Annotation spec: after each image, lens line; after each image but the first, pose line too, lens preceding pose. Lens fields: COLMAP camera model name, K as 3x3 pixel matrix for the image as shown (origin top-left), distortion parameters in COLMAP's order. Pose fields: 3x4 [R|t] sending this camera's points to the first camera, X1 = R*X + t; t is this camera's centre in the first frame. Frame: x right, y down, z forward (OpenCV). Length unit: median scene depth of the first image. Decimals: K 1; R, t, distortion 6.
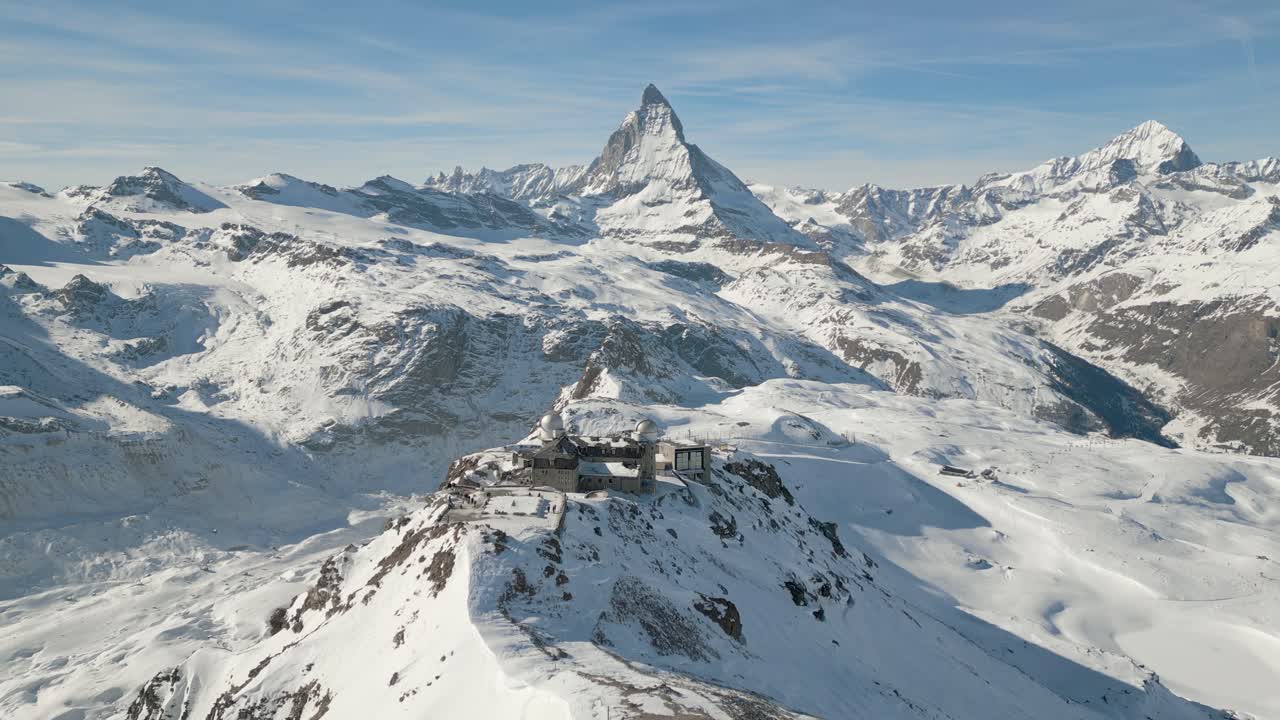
lens RADIAL K [[1081.0, 0, 638.6], [0, 1081.0, 376.4], [0, 0, 1]] dist [0.081228, -0.005410]
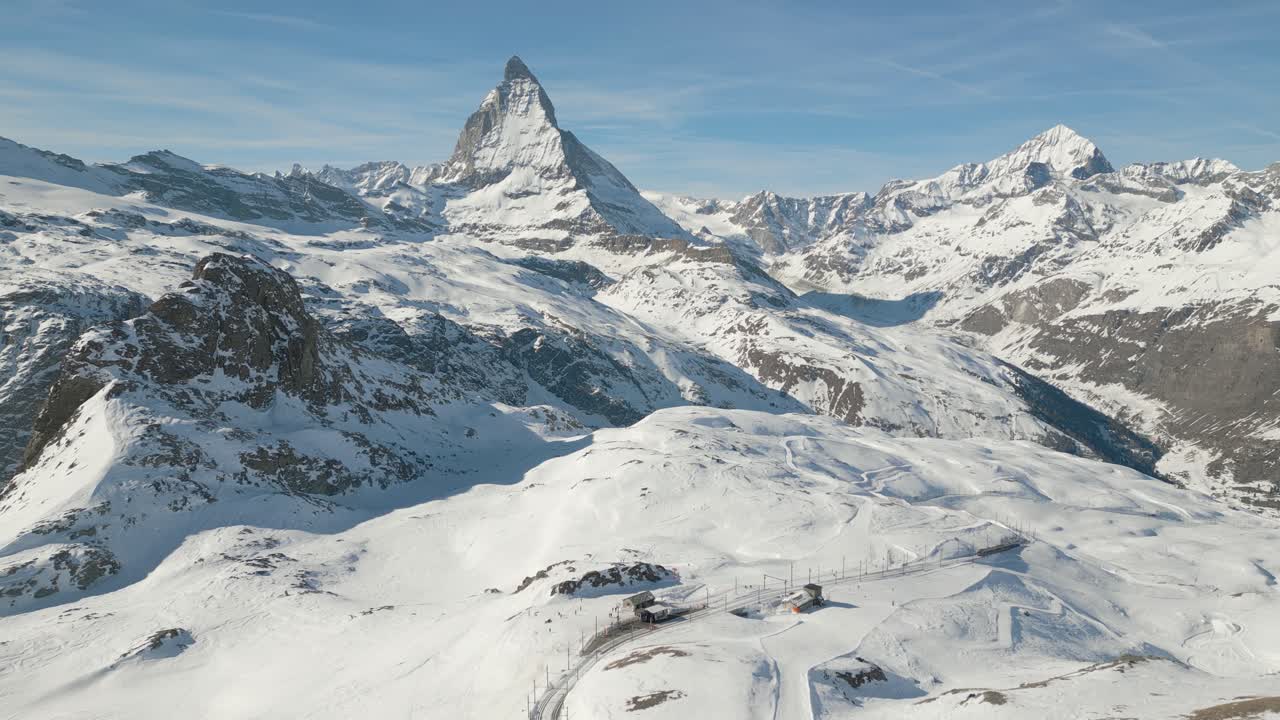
lens RADIAL K [[1064.6, 0, 670.6], [0, 1064.6, 359.3], [0, 0, 1]] dist [0.170311, -0.351456]
pose [[0.991521, -0.006739, 0.129775, 0.023173], [0.012226, 0.999062, -0.041532, 0.000133], [-0.129374, 0.042766, 0.990673, 0.192312]]
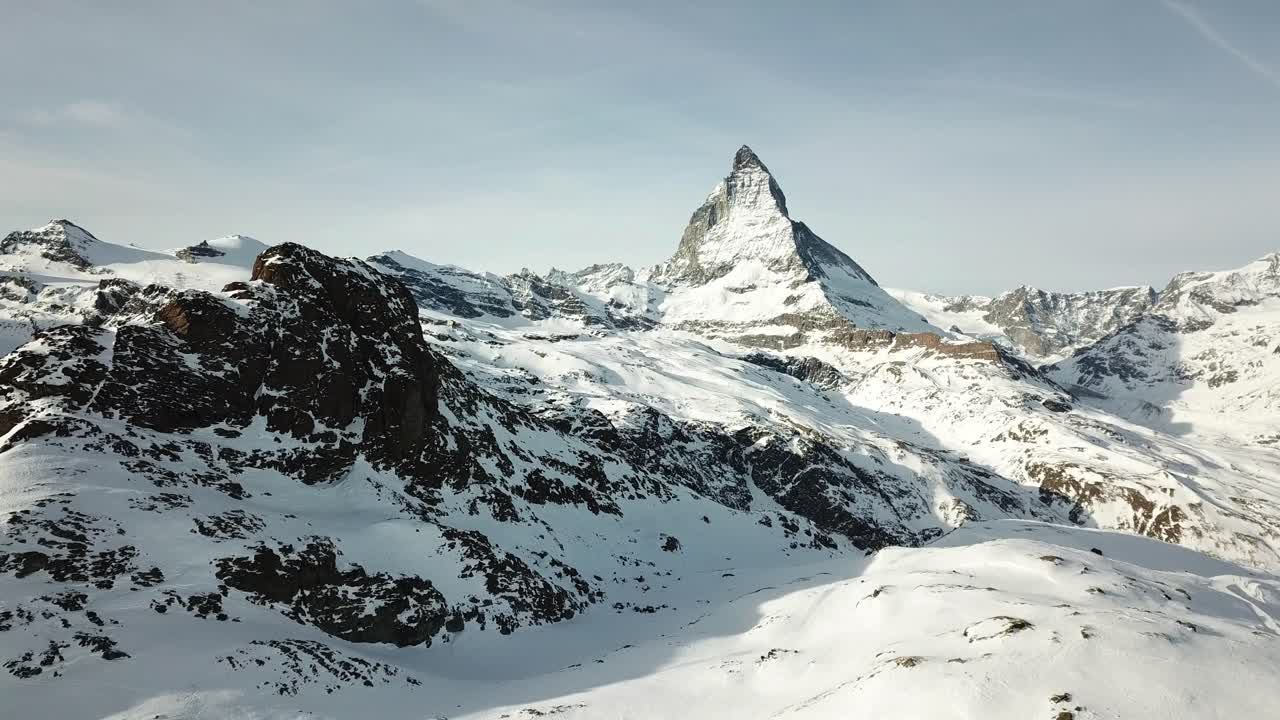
lens RADIAL K [[1117.0, 0, 608.2], [0, 1117.0, 357.6], [0, 0, 1]] dist [0.054446, -0.124341]
pose [[0.991562, 0.008023, -0.129385, 0.022191], [-0.026683, 0.989343, -0.143138, 0.001666], [0.126858, 0.145383, 0.981209, 0.239574]]
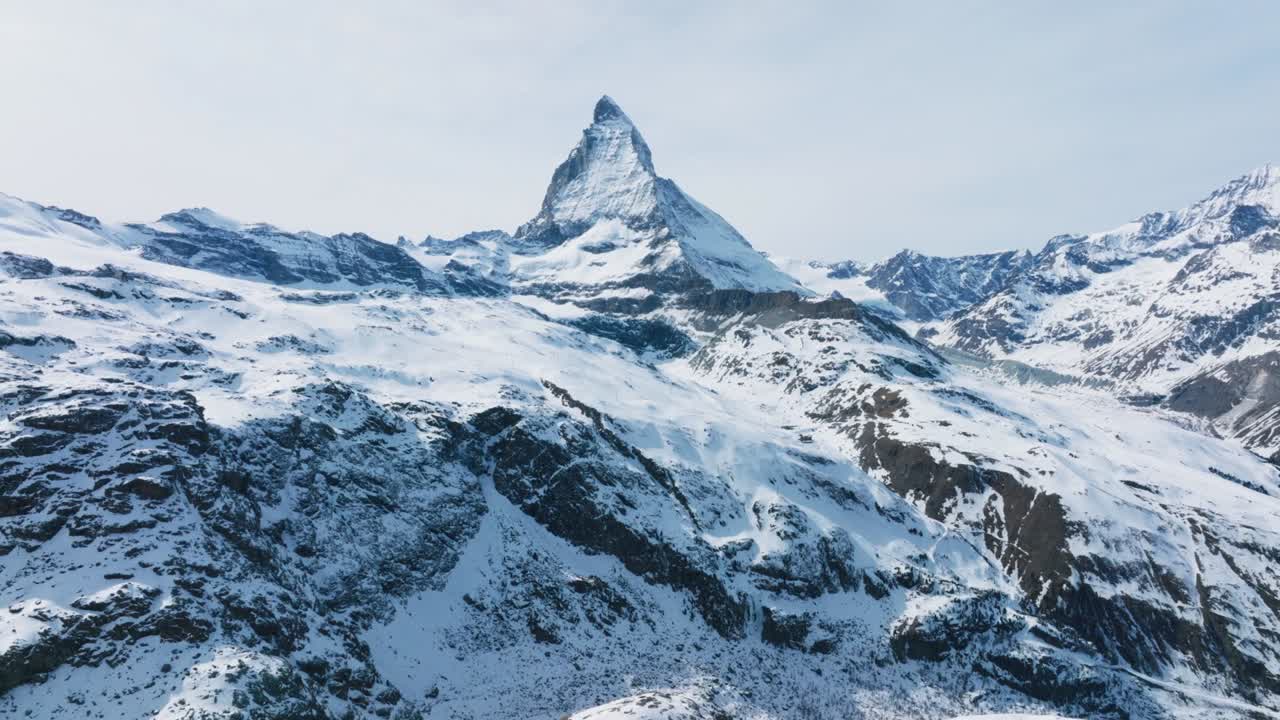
lens RADIAL K [[1047.3, 0, 640.0], [0, 1047.3, 360.0], [0, 0, 1]] dist [0.001317, -0.002728]
pose [[0.999323, -0.006629, -0.036192, 0.064881], [0.002326, 0.993050, -0.117667, -0.011696], [0.036721, 0.117503, 0.992393, 0.362299]]
